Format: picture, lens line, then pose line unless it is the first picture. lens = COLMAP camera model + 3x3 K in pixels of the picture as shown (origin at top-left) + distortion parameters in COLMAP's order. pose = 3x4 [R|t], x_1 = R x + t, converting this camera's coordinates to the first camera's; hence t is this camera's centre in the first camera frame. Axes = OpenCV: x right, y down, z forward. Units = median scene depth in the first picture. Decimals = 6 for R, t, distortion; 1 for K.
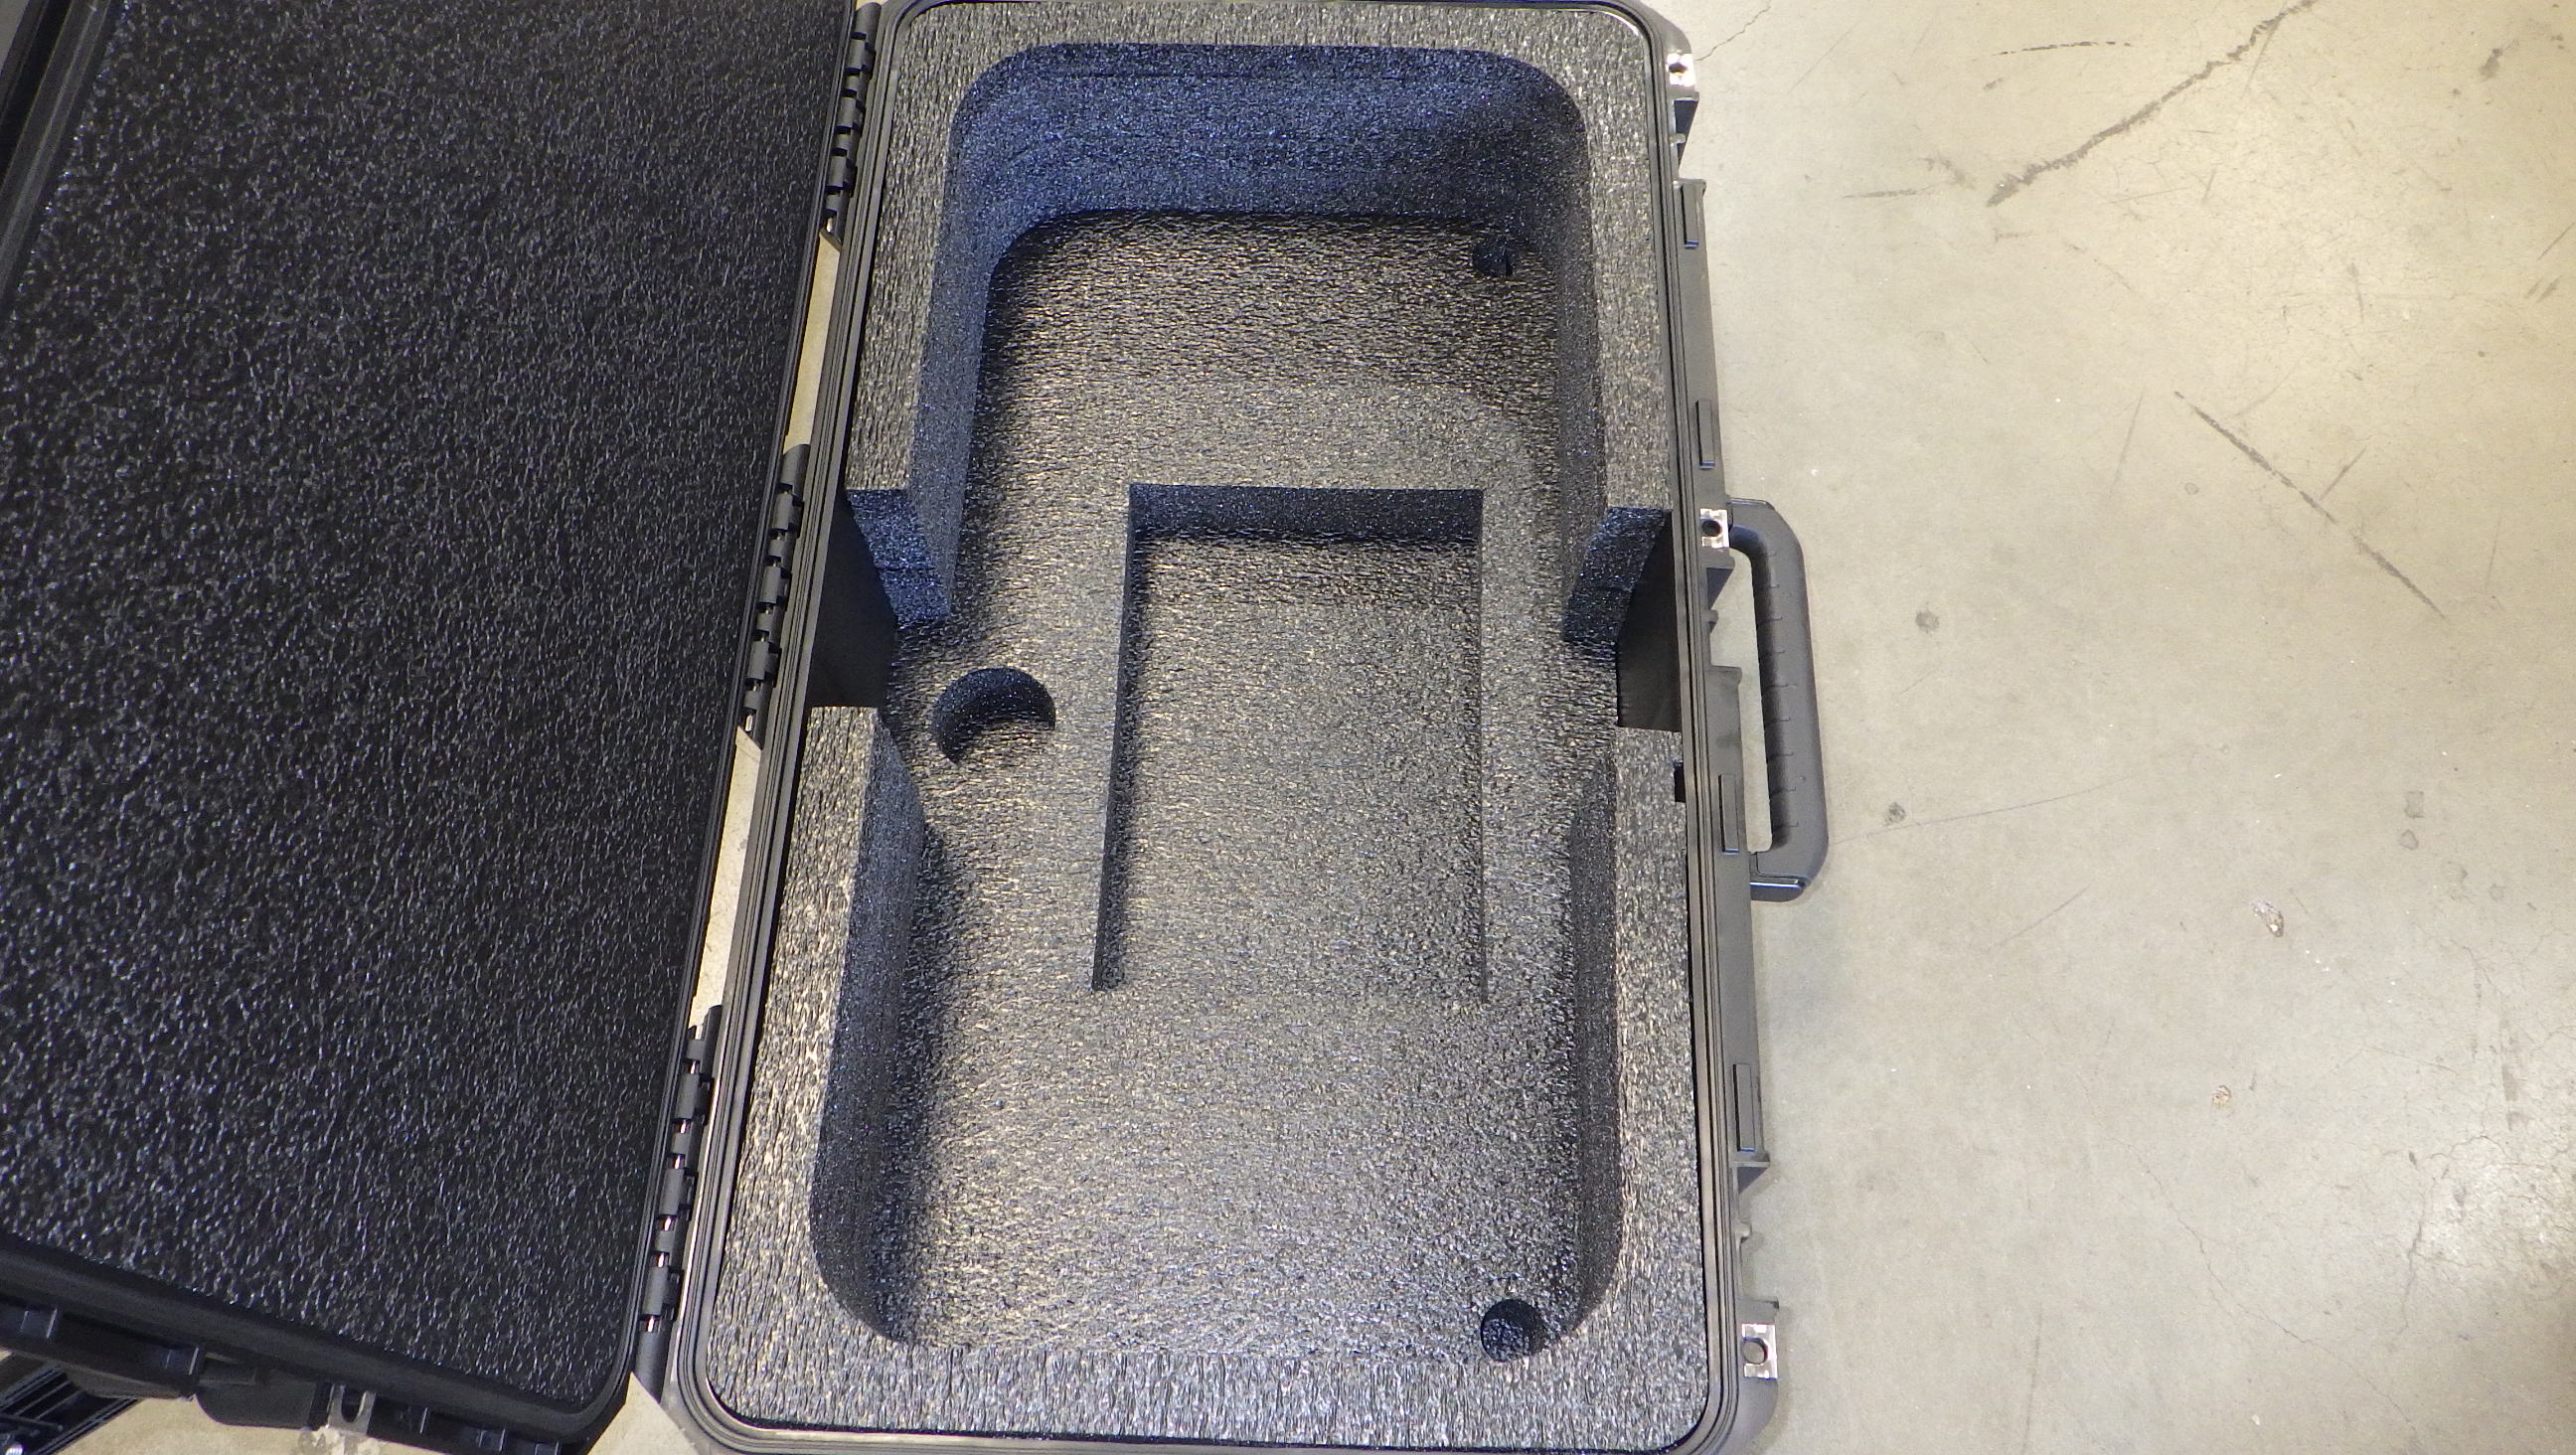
lens RADIAL K [[2113.7, 0, 1289.3], [0, 2113.7, 694.7], [0, 0, 1]] dist [-0.001409, -0.005573]
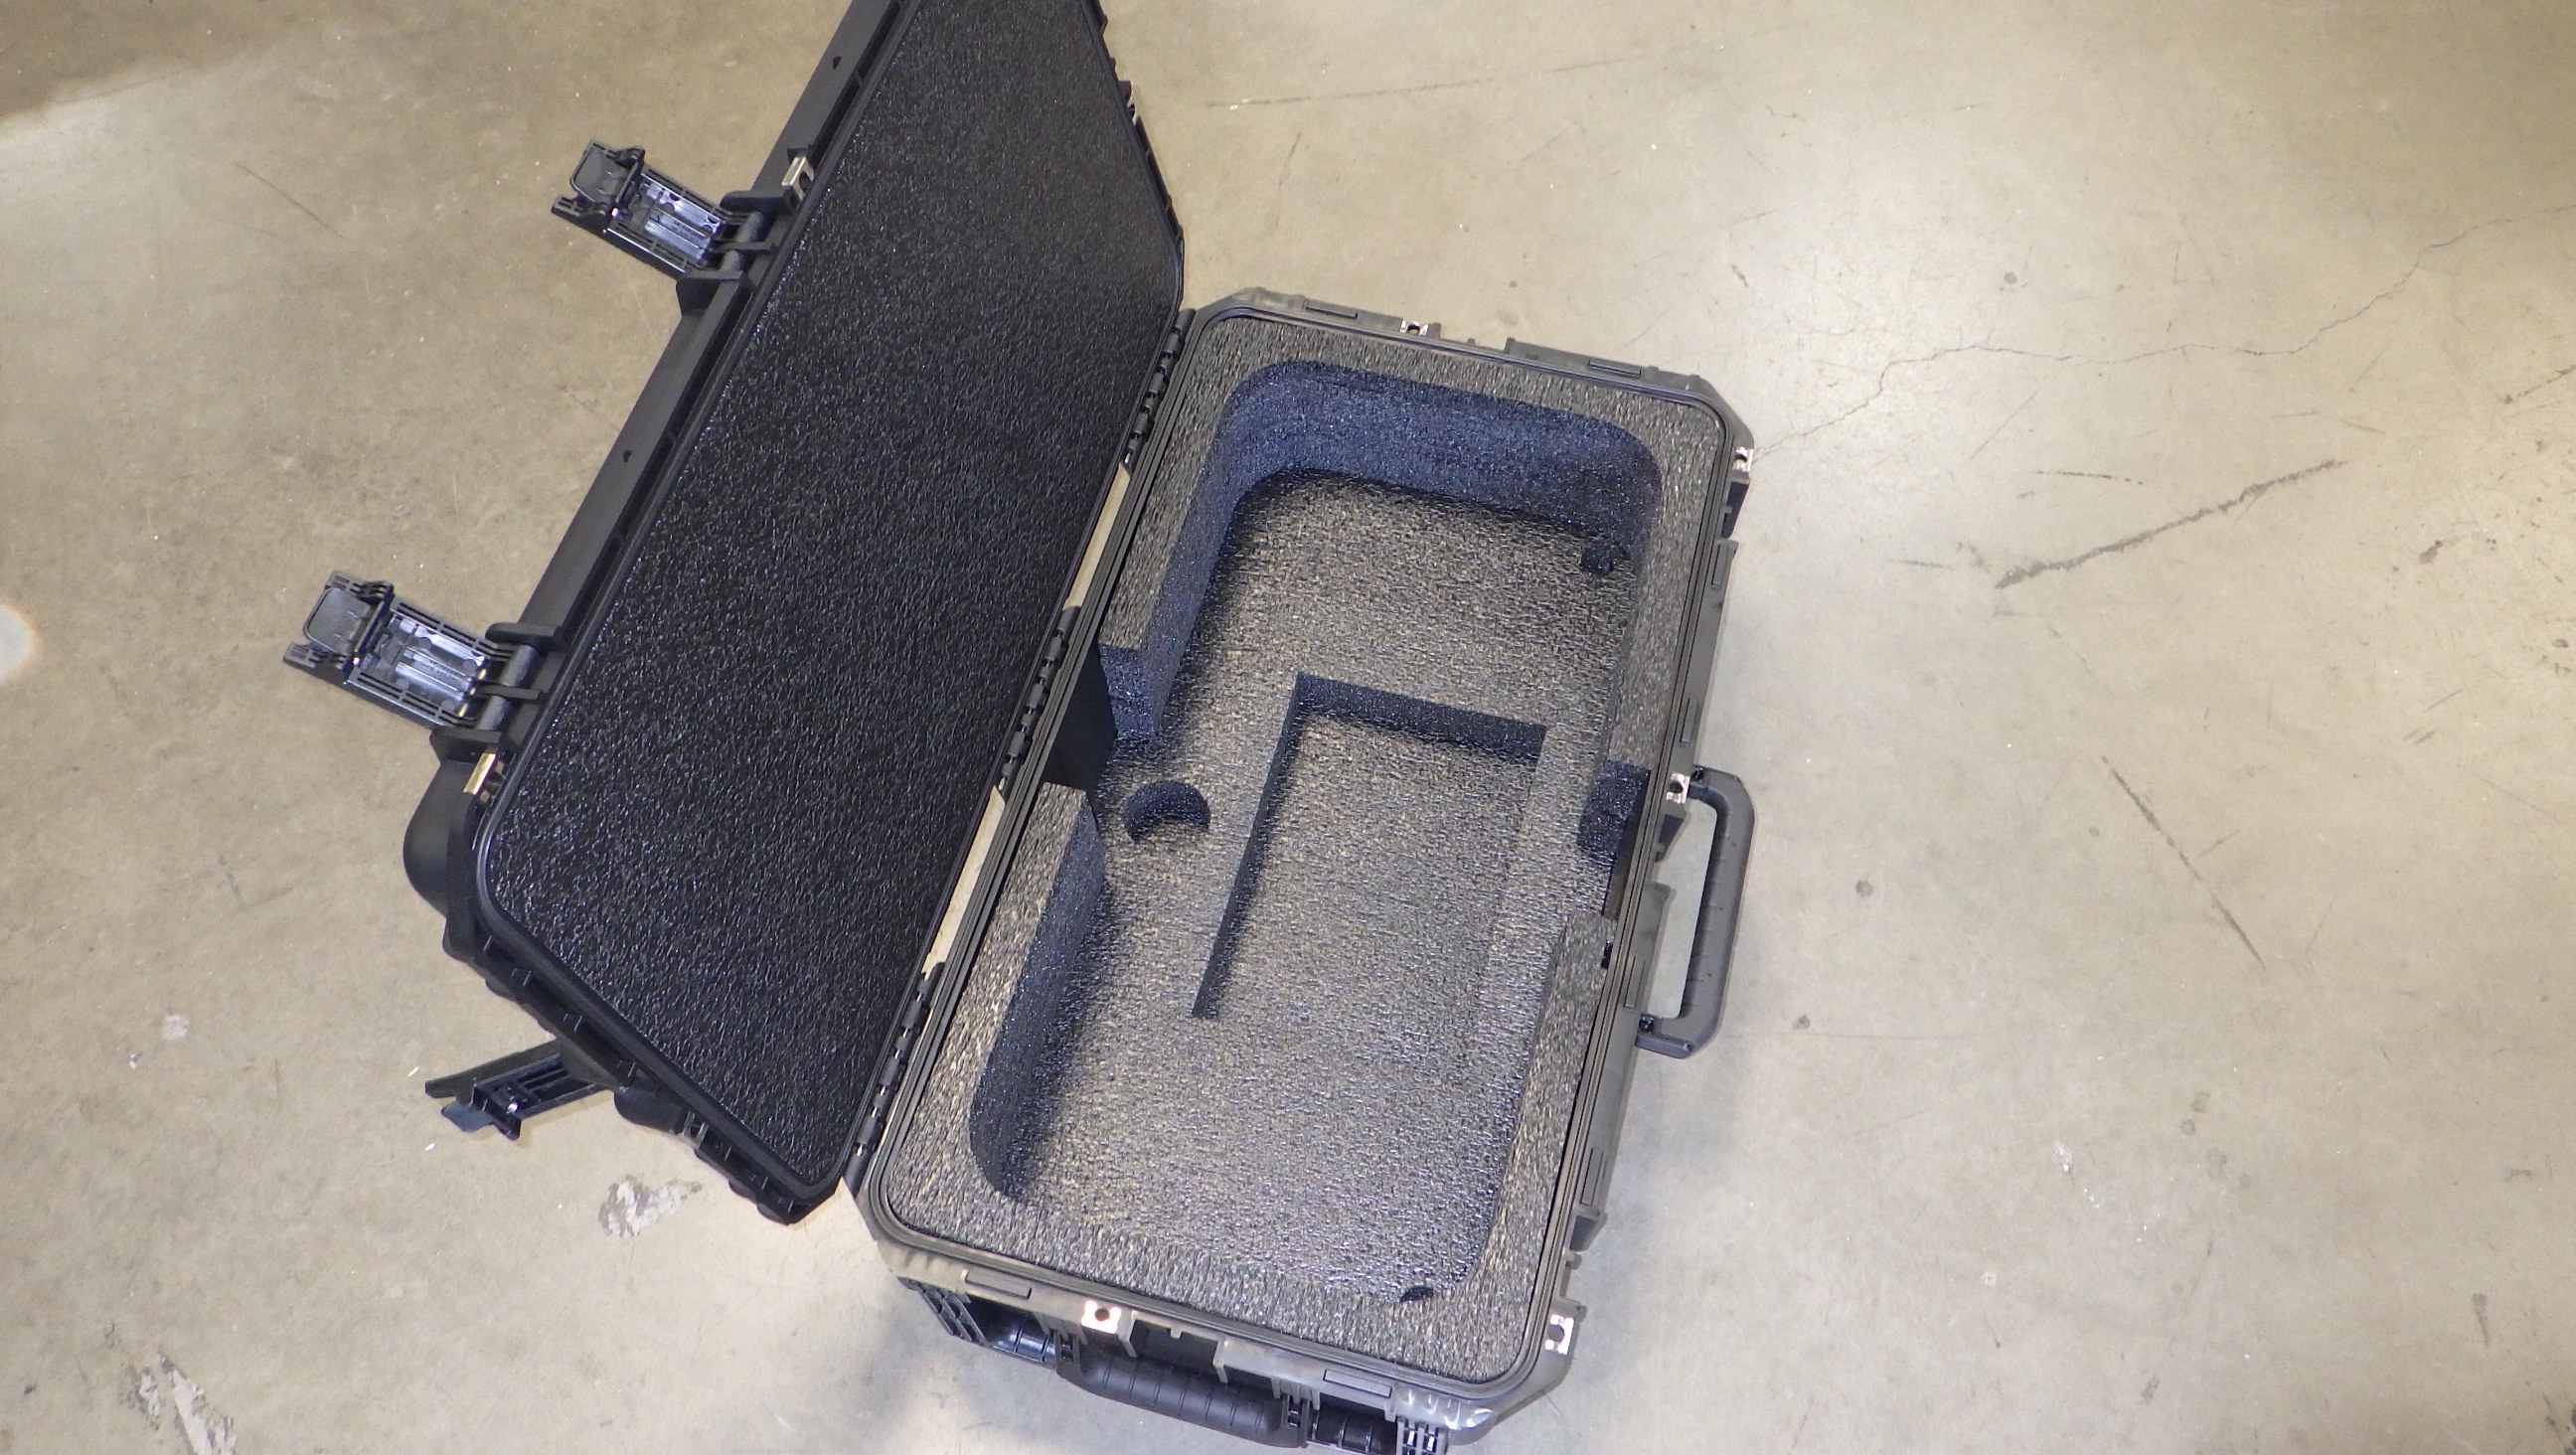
lens RADIAL K [[2110.1, 0, 1288.0], [0, 2110.1, 727.5], [0, 0, 1]] dist [-0.003396, 0.000417]
pose [[0.972157, 0.199494, -0.122935, 0.108348], [-0.205704, 0.977799, -0.039947, -0.007335], [0.112236, 0.064123, 0.991610, -0.426425]]
